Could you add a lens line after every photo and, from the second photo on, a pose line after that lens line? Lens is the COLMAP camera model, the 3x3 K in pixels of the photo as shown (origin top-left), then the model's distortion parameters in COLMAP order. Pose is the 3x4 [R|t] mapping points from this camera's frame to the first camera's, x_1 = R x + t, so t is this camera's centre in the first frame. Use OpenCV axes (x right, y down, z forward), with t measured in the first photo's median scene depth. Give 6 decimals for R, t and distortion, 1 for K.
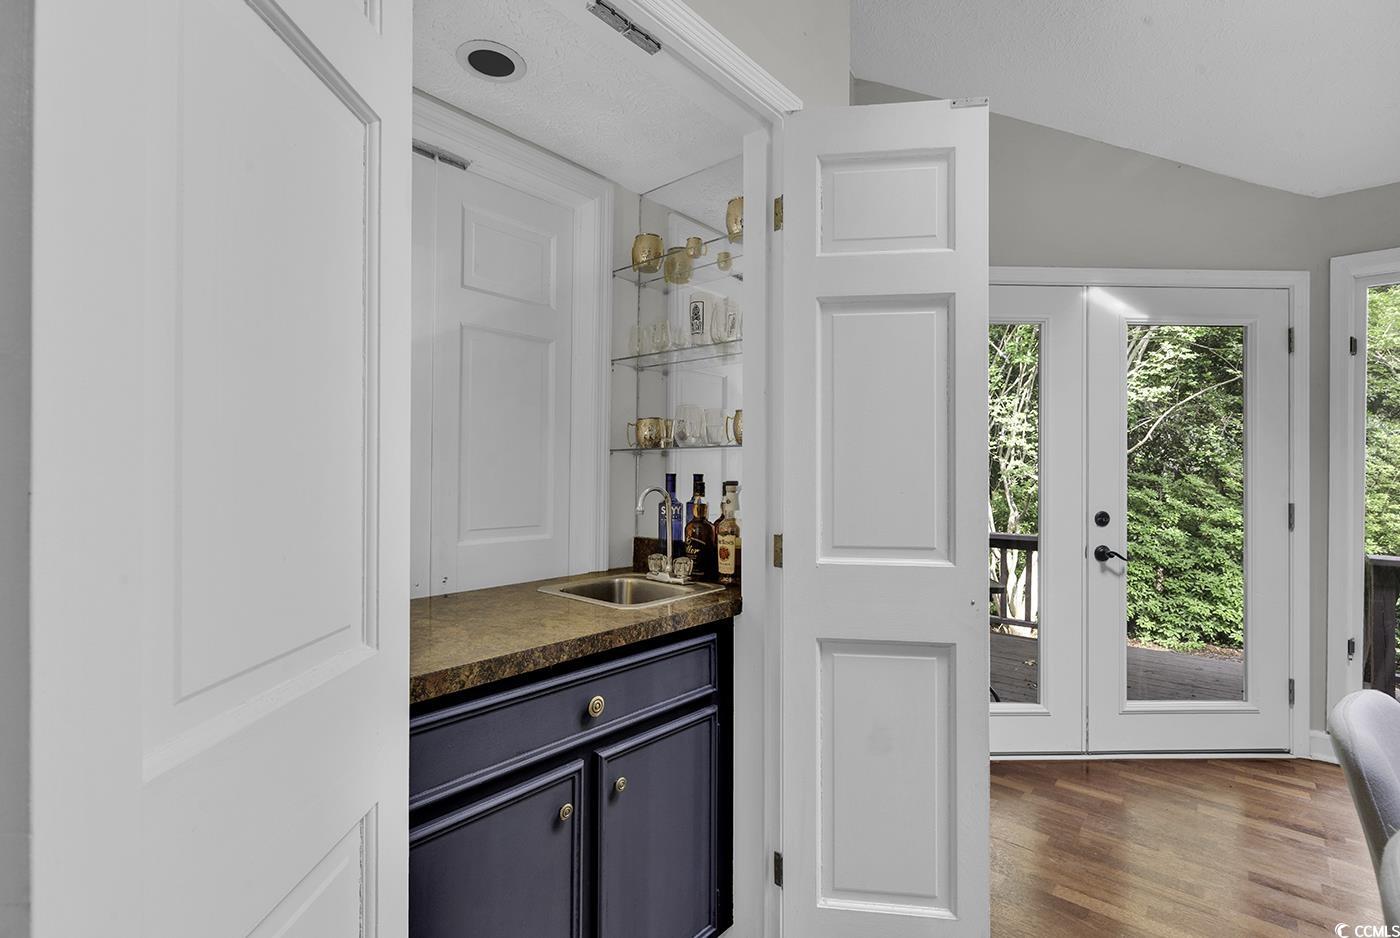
lens RADIAL K [[630.7, 0, 704.7], [0, 630.7, 477.8], [0, 0, 1]] dist [0.010719, -0.000278]
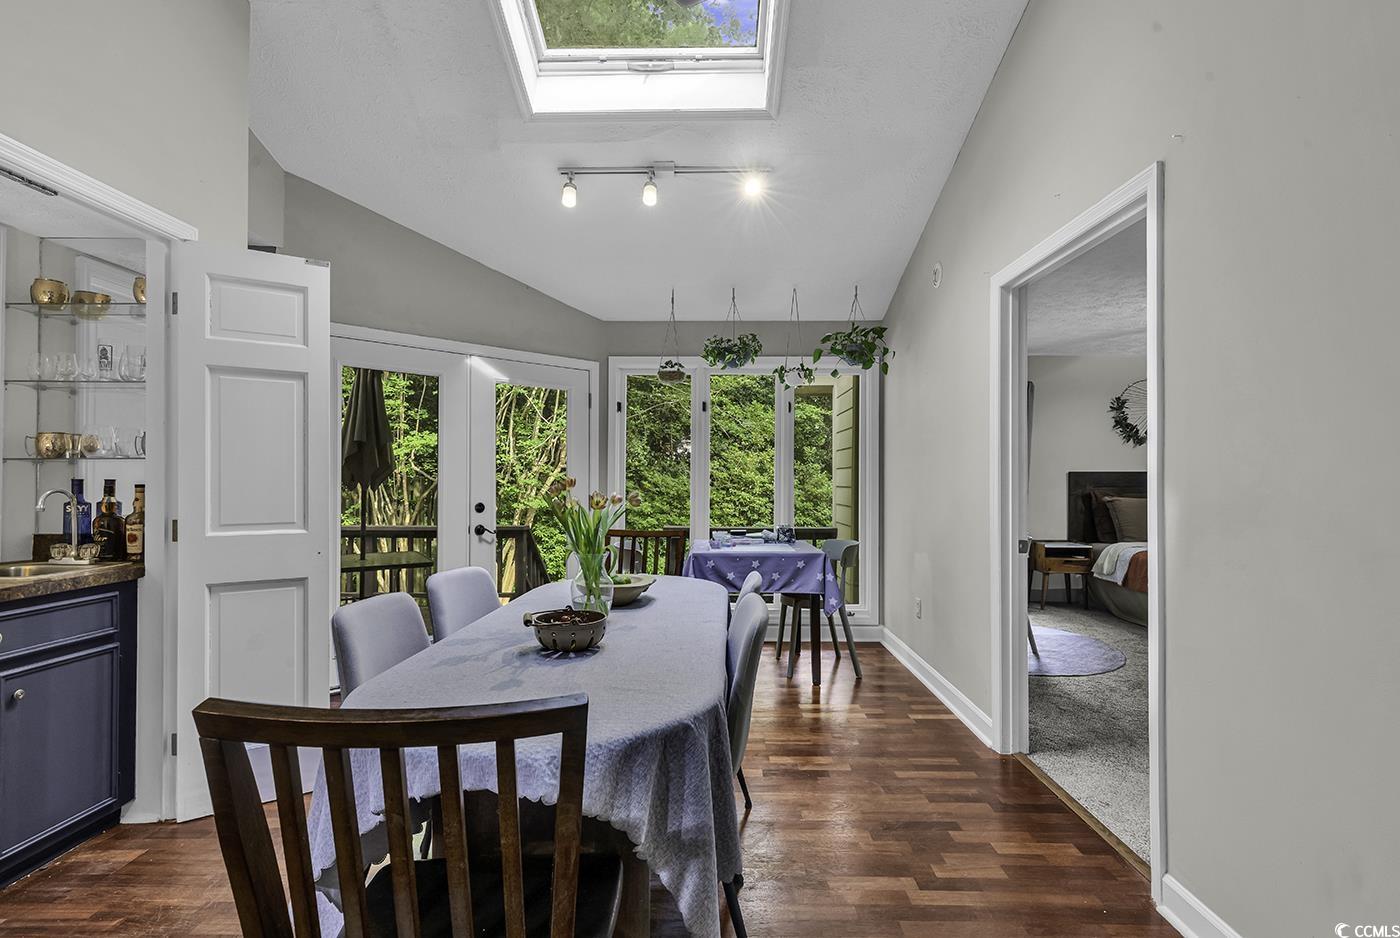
lens RADIAL K [[630.7, 0, 704.7], [0, 630.7, 477.8], [0, 0, 1]] dist [0.010719, -0.000278]
pose [[0.767007, -0.002403, 0.641634, 0.092173], [0.008097, 0.999950, -0.005933, 0.008830], [-0.641587, 0.009746, 0.766988, -0.779122]]
